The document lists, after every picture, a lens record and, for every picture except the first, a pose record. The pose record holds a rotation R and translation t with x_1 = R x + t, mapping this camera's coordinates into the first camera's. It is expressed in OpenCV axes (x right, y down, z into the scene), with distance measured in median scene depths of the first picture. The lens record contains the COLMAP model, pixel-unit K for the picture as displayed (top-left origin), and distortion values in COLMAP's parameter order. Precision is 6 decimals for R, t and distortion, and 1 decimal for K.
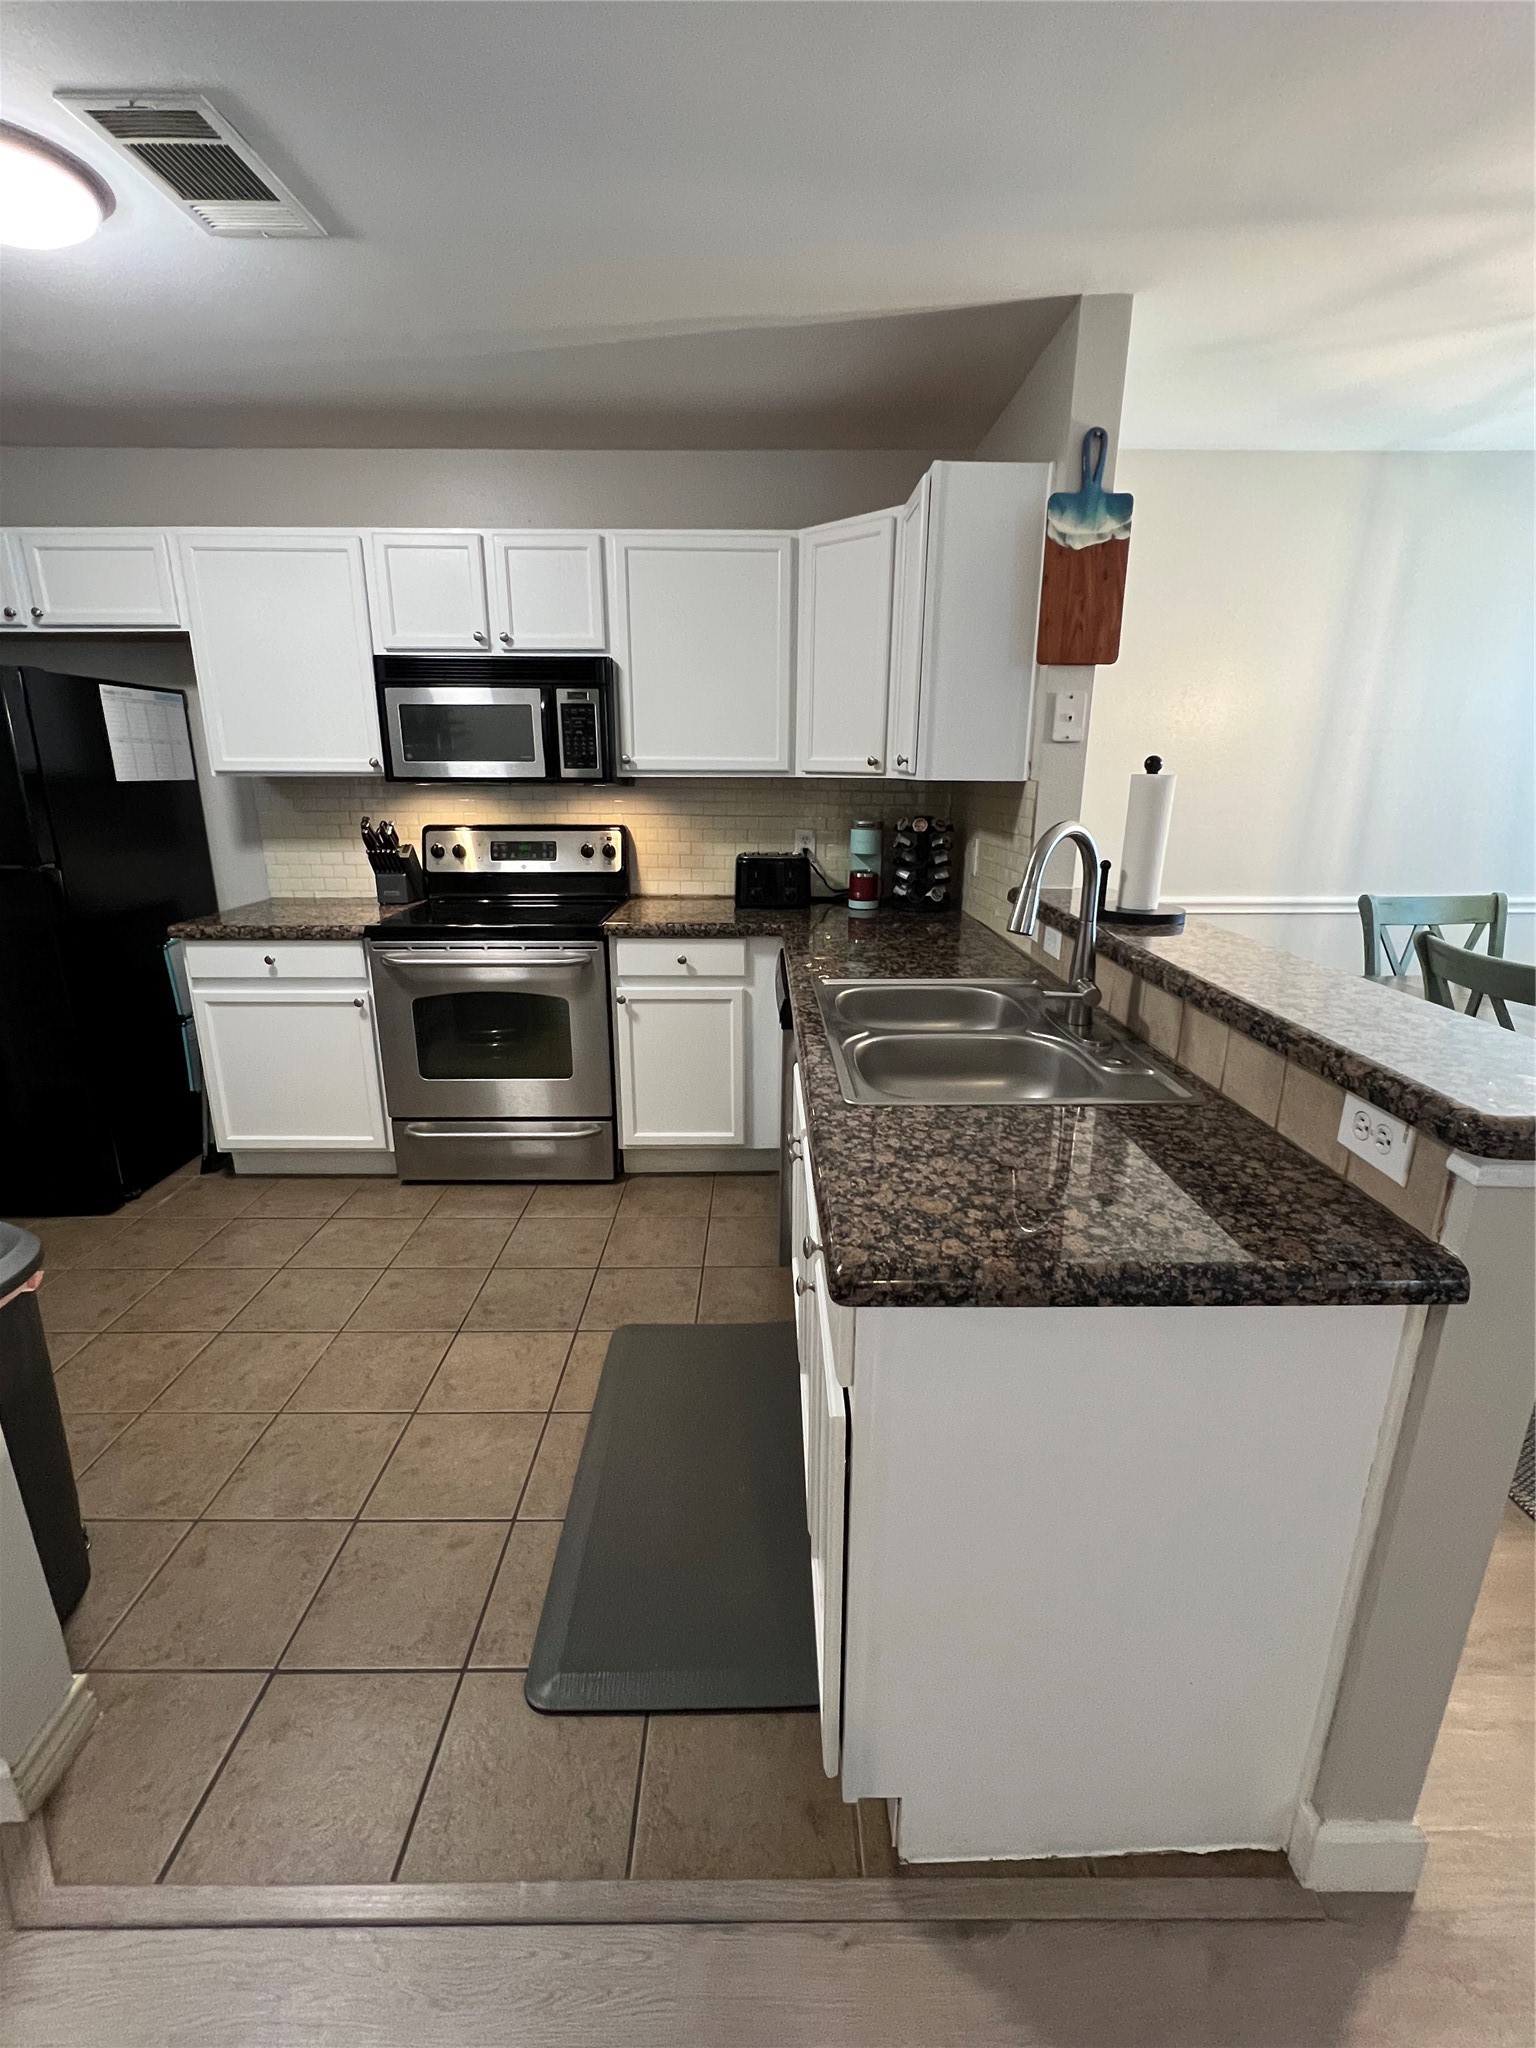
lens RADIAL K [[909.4, 0, 772.2], [0, 909.4, 1019.3], [0, 0, 1]] dist [-0.000179, -0.000332]
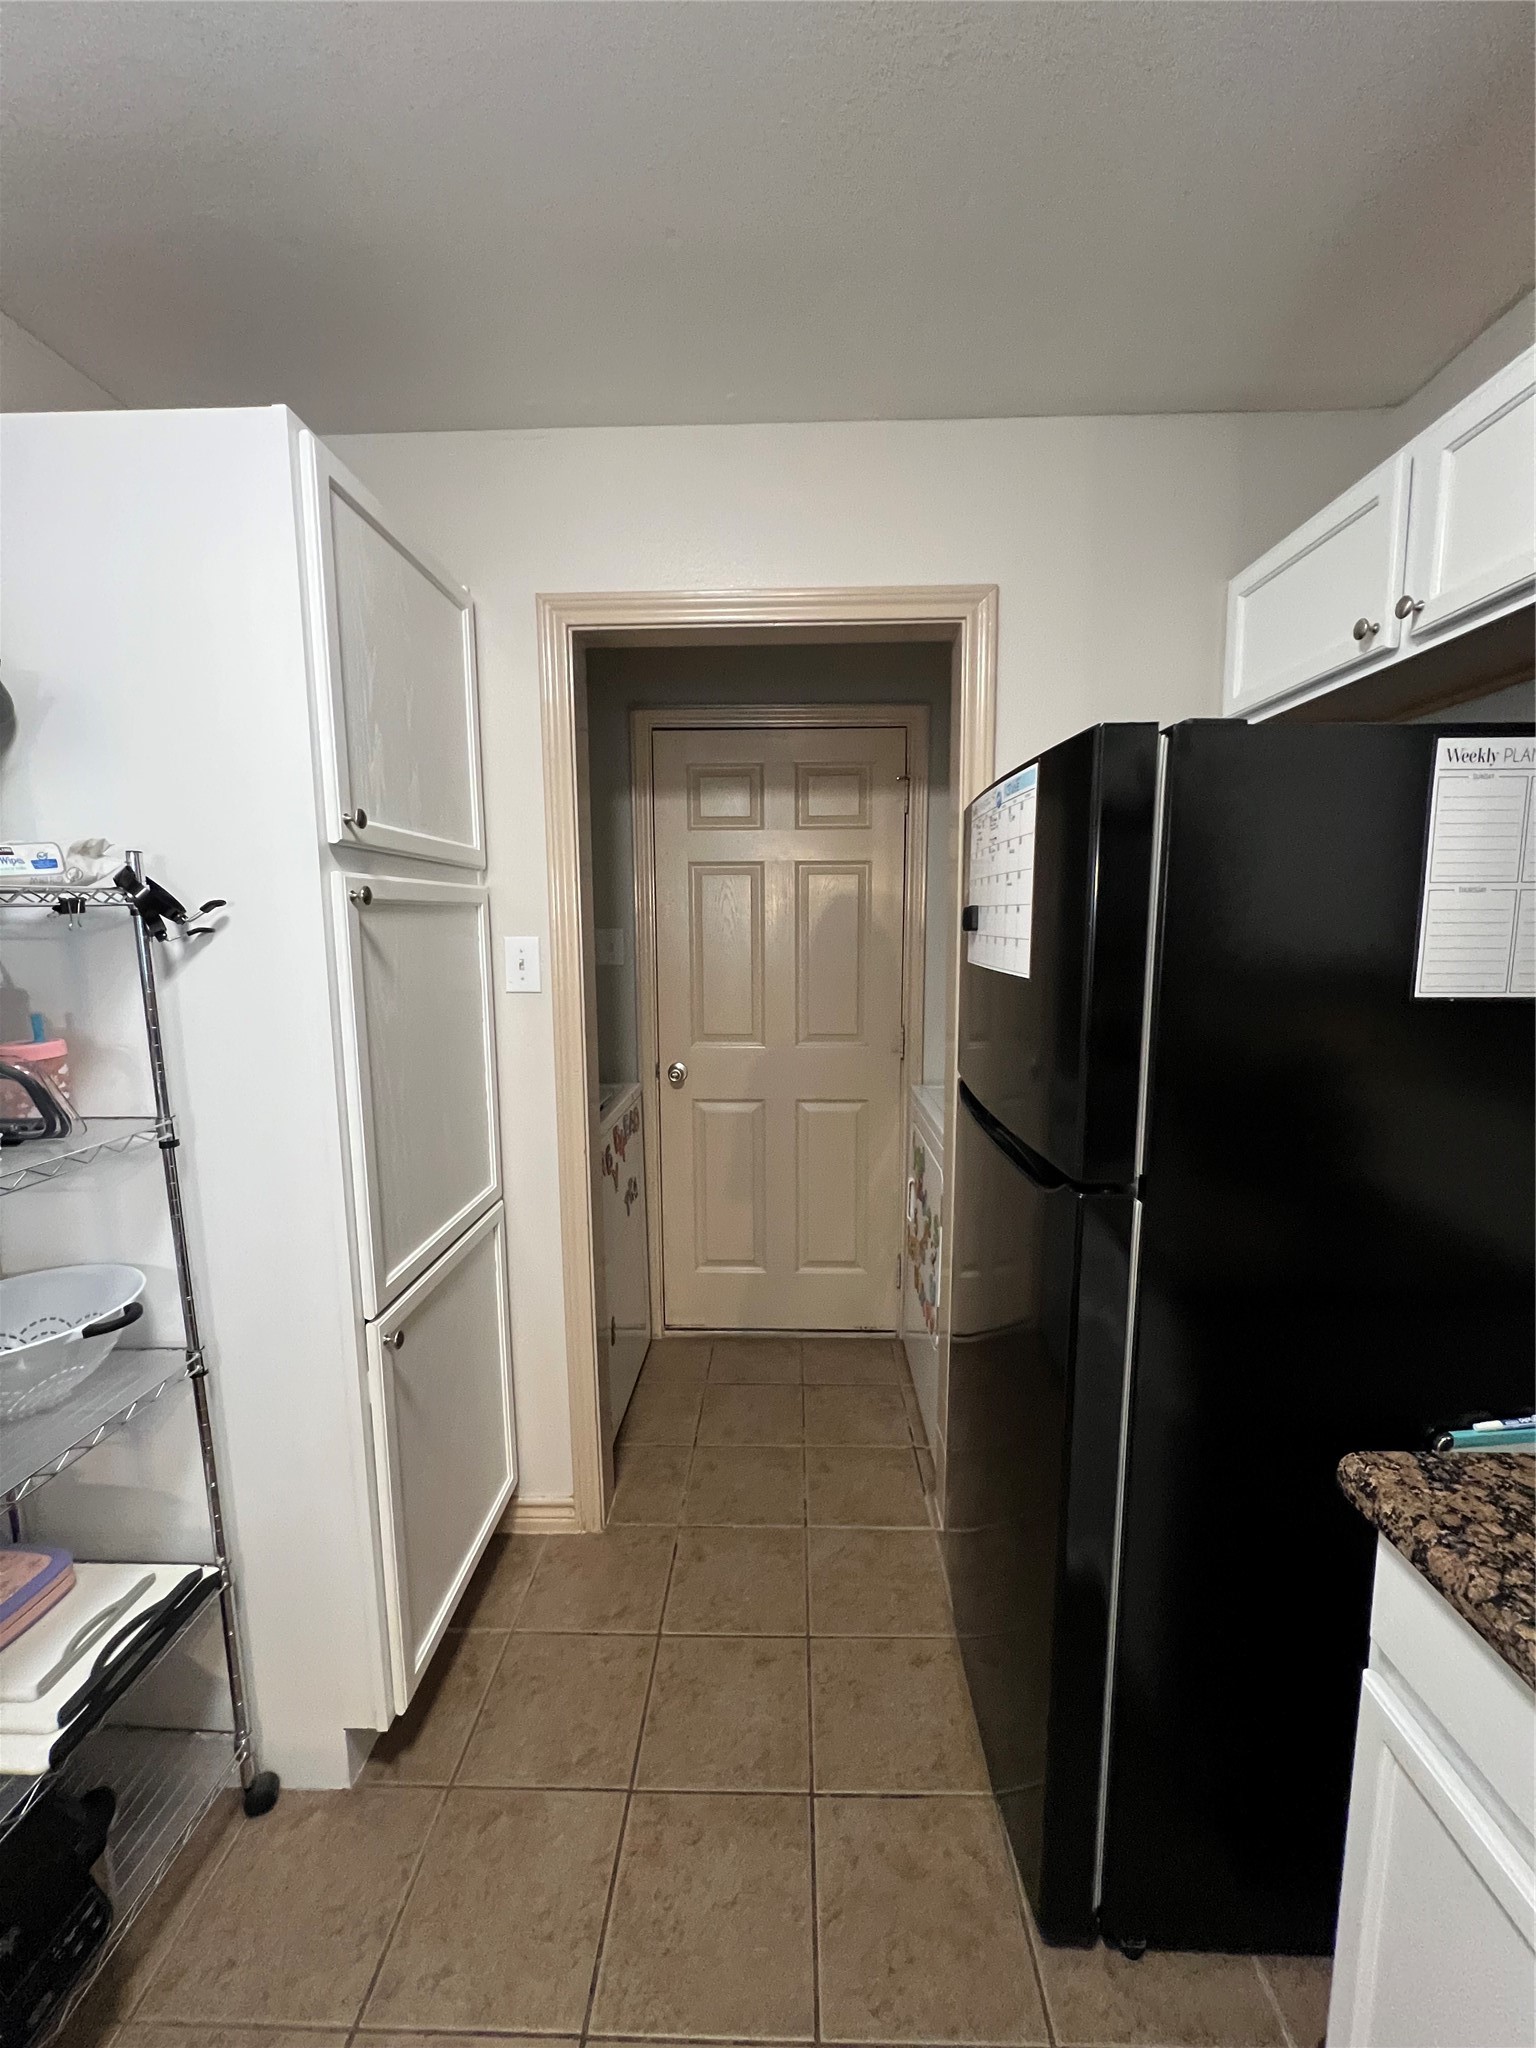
lens RADIAL K [[817.6, 0, 774.5], [0, 817.6, 1021.2], [0, 0, 1]] dist [-0.002148, 0.000347]
pose [[-0.025887, 0.125703, -0.991730, -0.380656], [-0.261501, 0.956667, 0.128085, -0.223209], [0.964856, 0.262654, 0.008106, 0.737499]]
